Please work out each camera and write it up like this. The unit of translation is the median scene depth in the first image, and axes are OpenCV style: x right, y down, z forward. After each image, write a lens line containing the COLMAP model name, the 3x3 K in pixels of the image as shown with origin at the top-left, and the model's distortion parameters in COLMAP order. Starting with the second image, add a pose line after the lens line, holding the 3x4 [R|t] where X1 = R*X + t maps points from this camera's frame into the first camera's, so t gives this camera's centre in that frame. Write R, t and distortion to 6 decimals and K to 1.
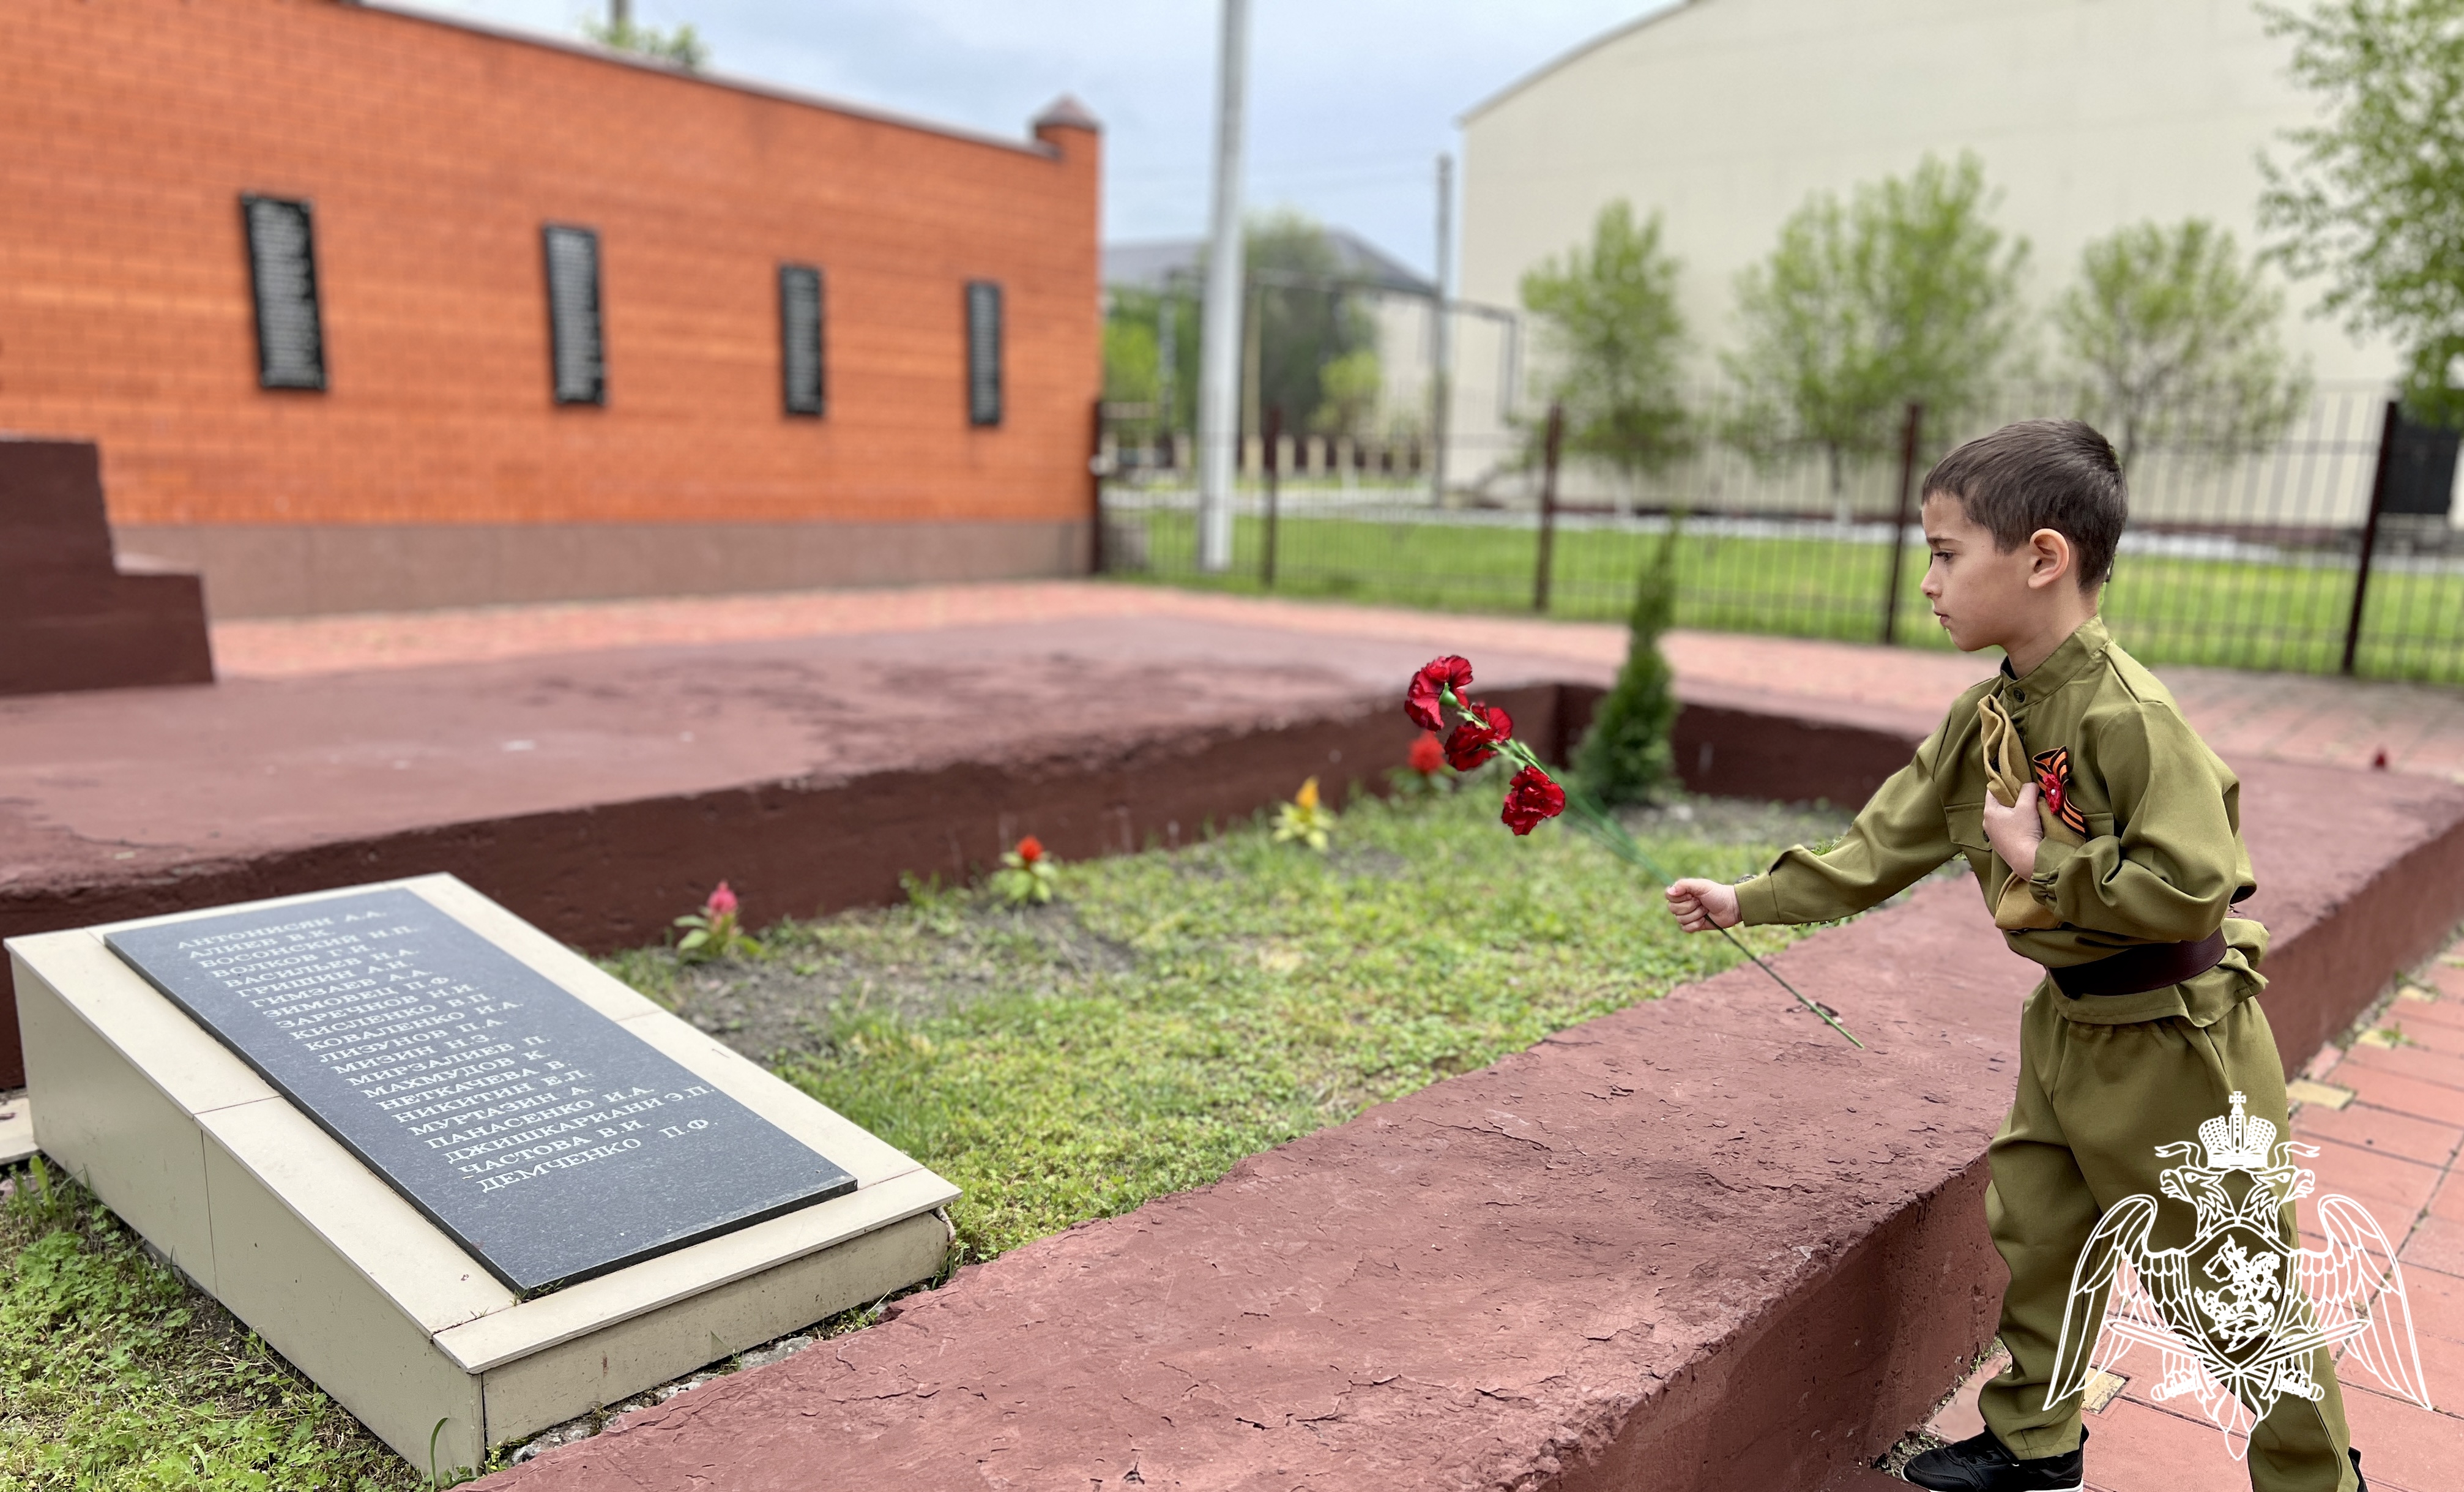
lens RADIAL K [[1847.0, 0, 1224.5], [0, 1847.0, 930.2], [0, 0, 1]] dist [0.013926, -0.015726]
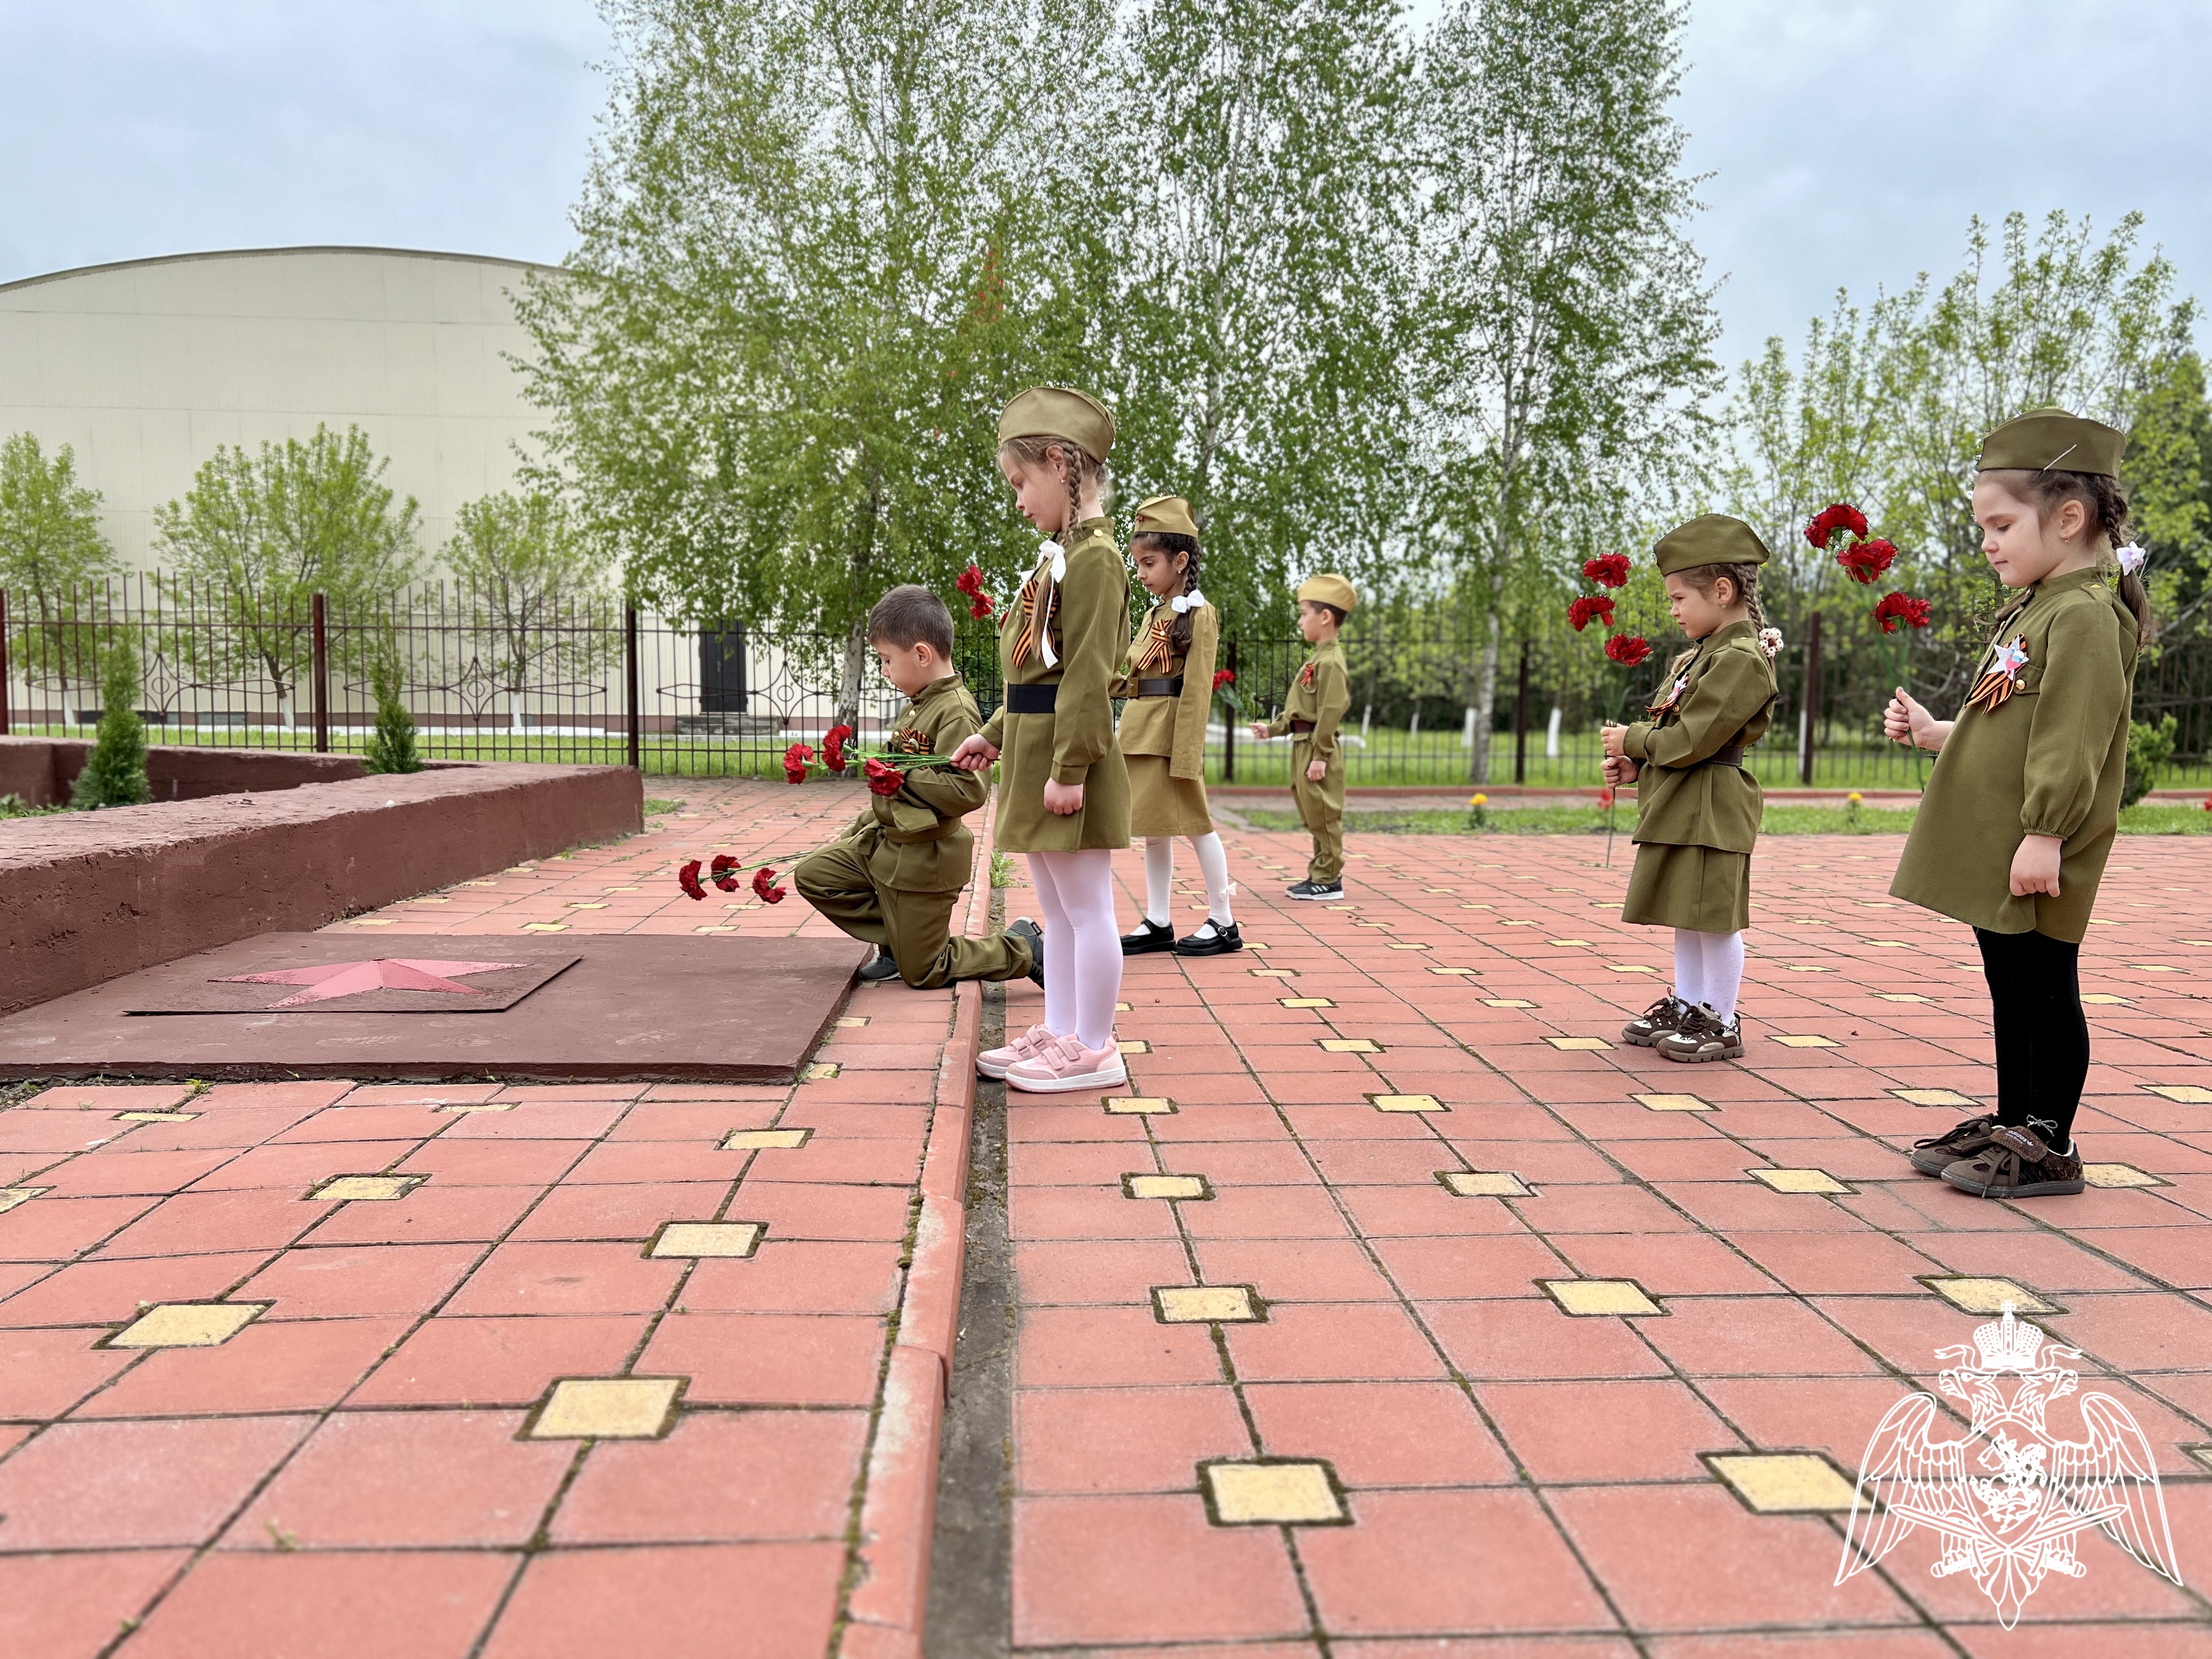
lens RADIAL K [[1658.2, 0, 1107.2], [0, 1658.2, 838.1], [0, 0, 1]] dist [0.047867, -0.048617]
pose [[0.721185, -0.067072, 0.689488, -0.026009], [0.176174, 0.980336, -0.088909, 0.039232], [-0.669966, 0.185590, 0.718820, -0.092141]]
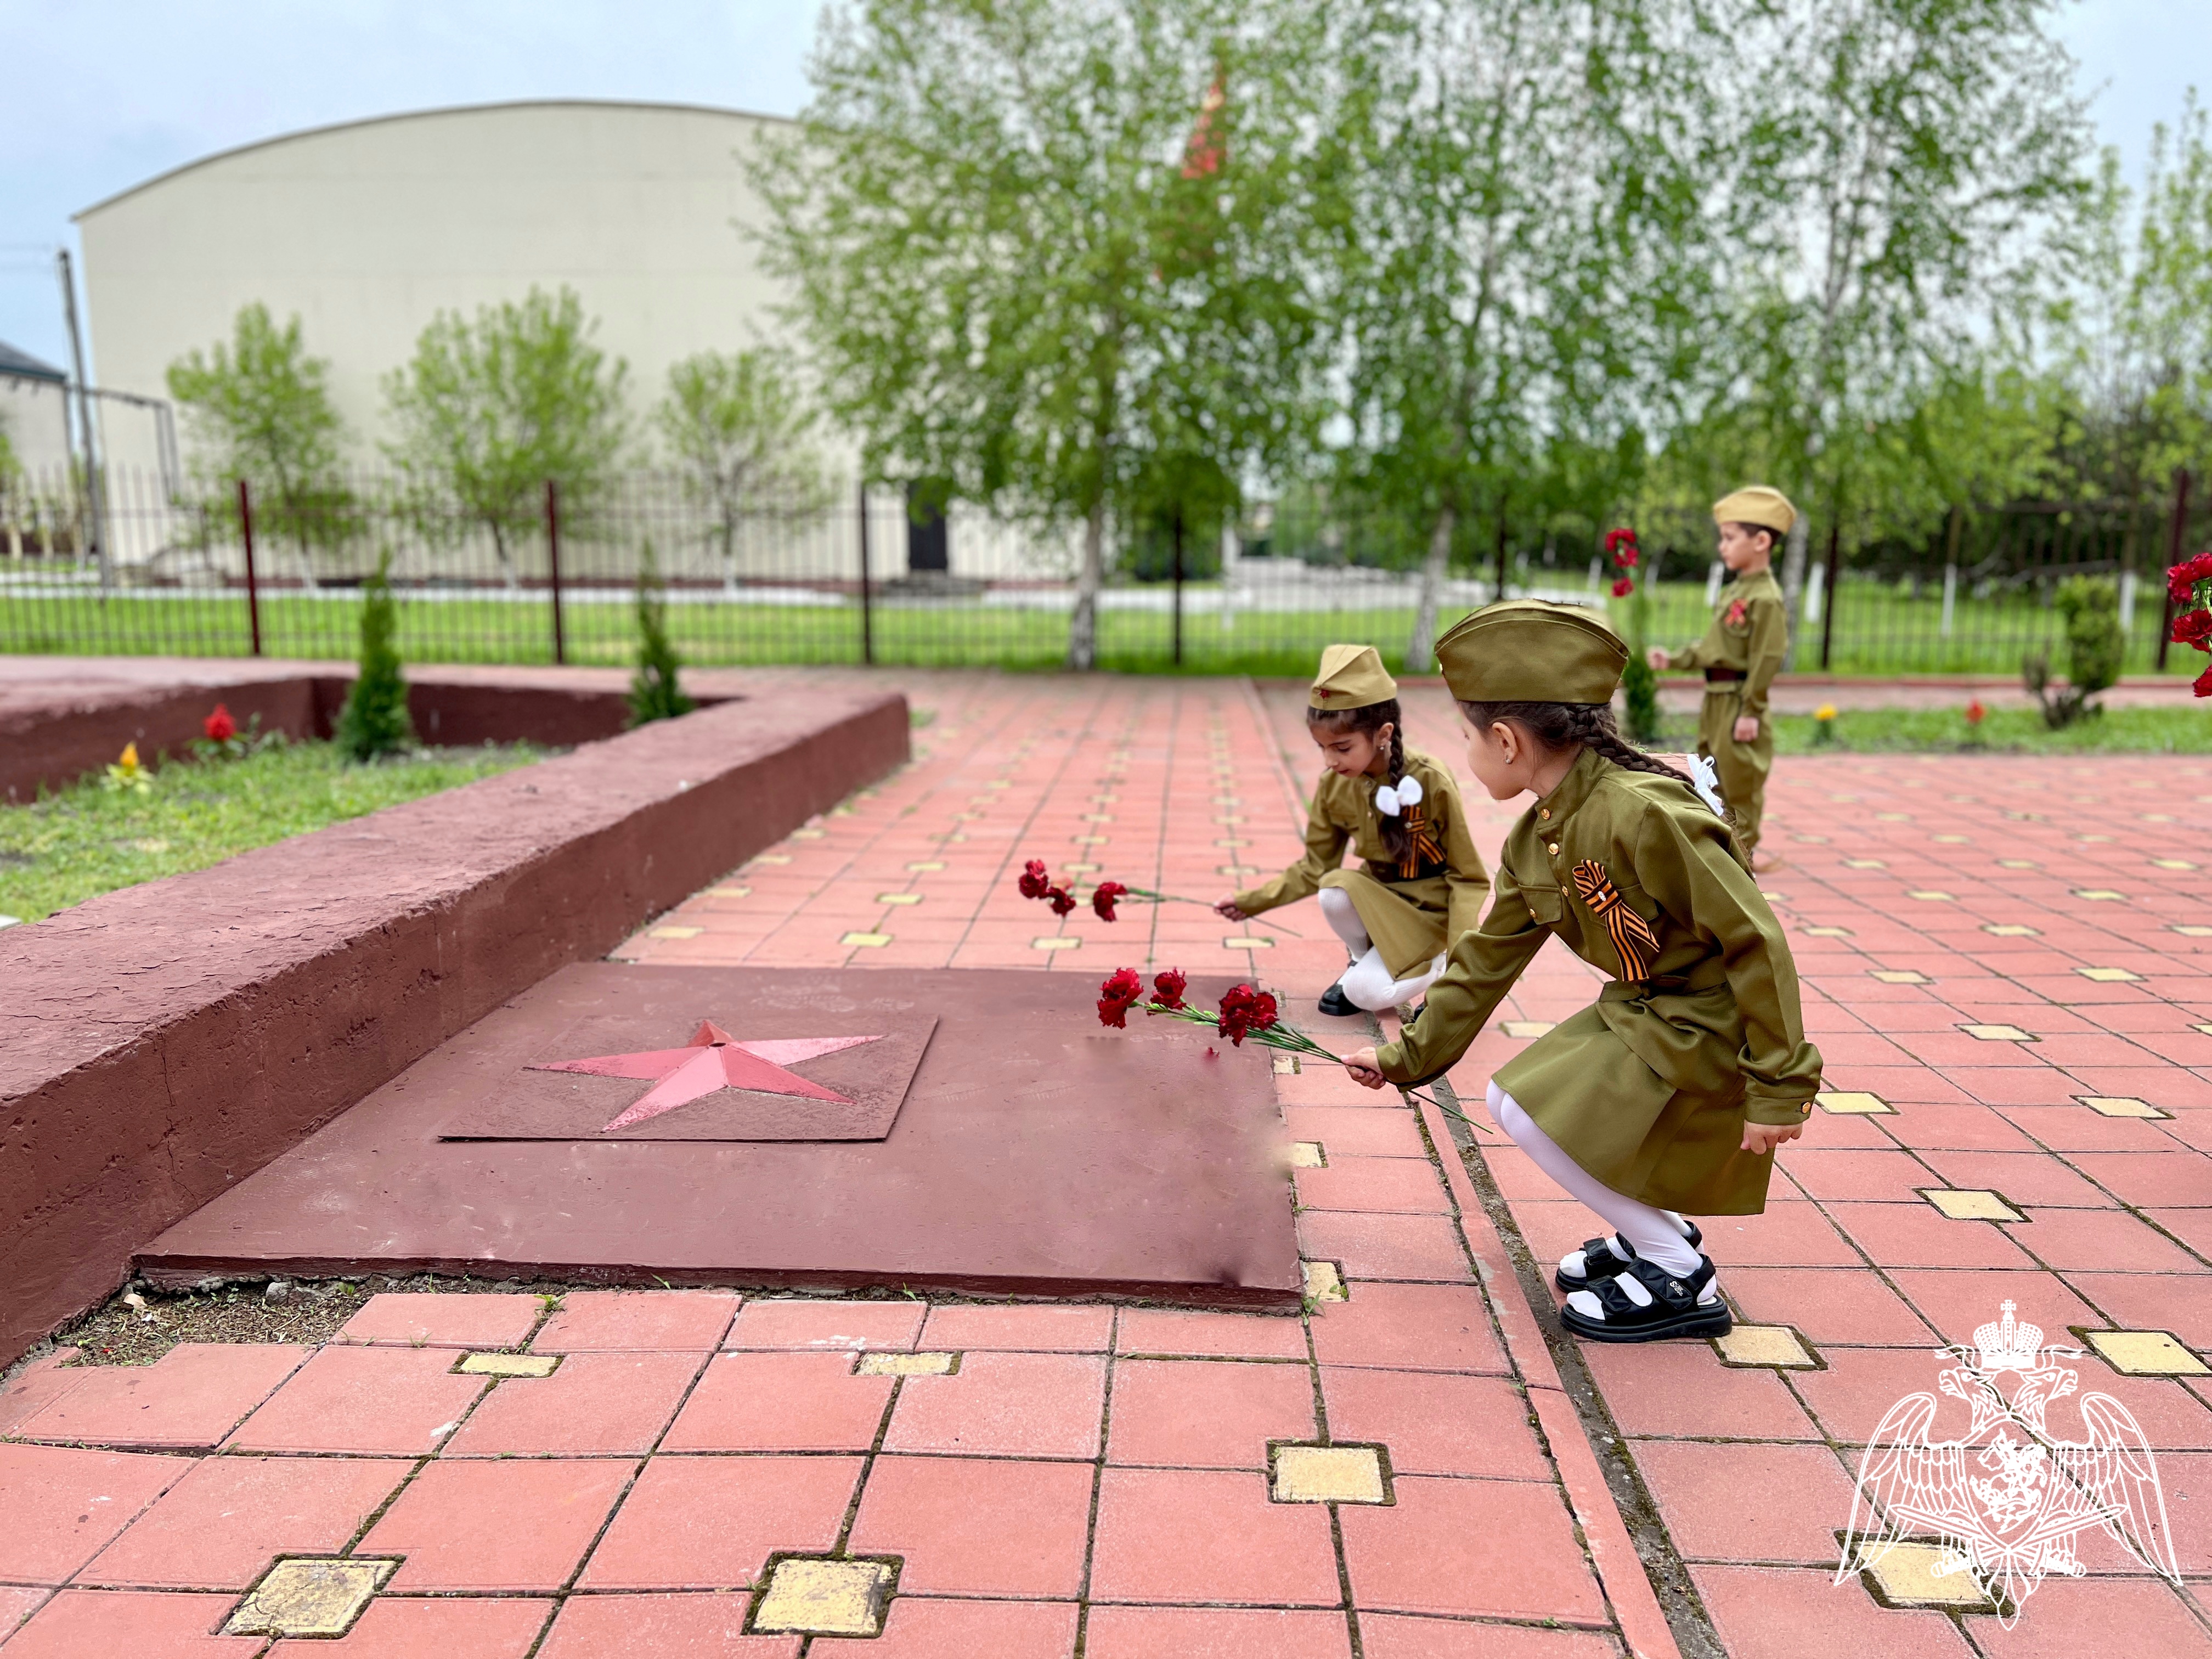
lens RADIAL K [[1658.2, 0, 1109.9], [0, 1658.2, 832.2], [0, 0, 1]] dist [0.047867, -0.048617]
pose [[0.792466, -0.121321, 0.597728, -0.020555], [0.166206, 0.985883, -0.020251, 0.020346], [-0.586833, 0.115394, 0.801443, -0.062407]]
